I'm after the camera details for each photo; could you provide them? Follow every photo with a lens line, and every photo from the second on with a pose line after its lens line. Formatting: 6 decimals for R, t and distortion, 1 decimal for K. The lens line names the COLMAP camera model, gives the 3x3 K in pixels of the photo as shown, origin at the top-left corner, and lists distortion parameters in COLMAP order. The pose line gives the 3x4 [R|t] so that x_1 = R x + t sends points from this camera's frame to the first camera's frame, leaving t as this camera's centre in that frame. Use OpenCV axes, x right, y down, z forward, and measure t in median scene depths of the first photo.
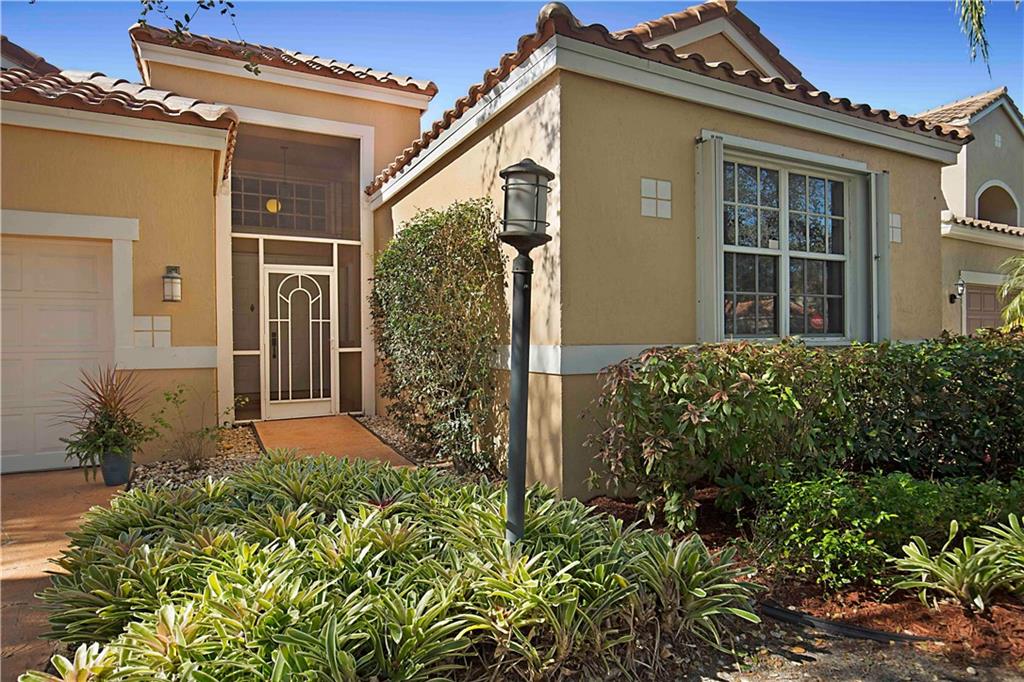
lens RADIAL K [[589.1, 0, 512.0], [0, 589.1, 341.0], [0, 0, 1]] dist [-0.019186, -0.000206]
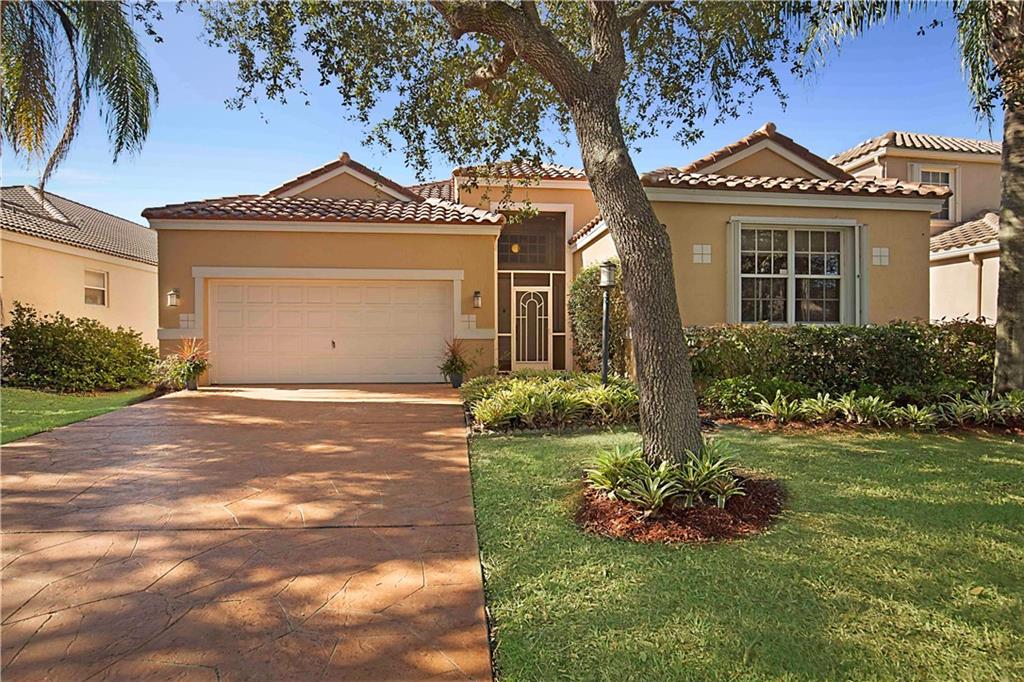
lens RADIAL K [[521.7, 0, 512.0], [0, 521.7, 341.0], [0, 0, 1]] dist [-0.002542, -0.000363]
pose [[0.931984, 0.010218, -0.362356, 0.171906], [-0.008802, 0.999946, 0.005557, 0.031487], [0.362393, -0.001990, 0.932023, -0.542717]]
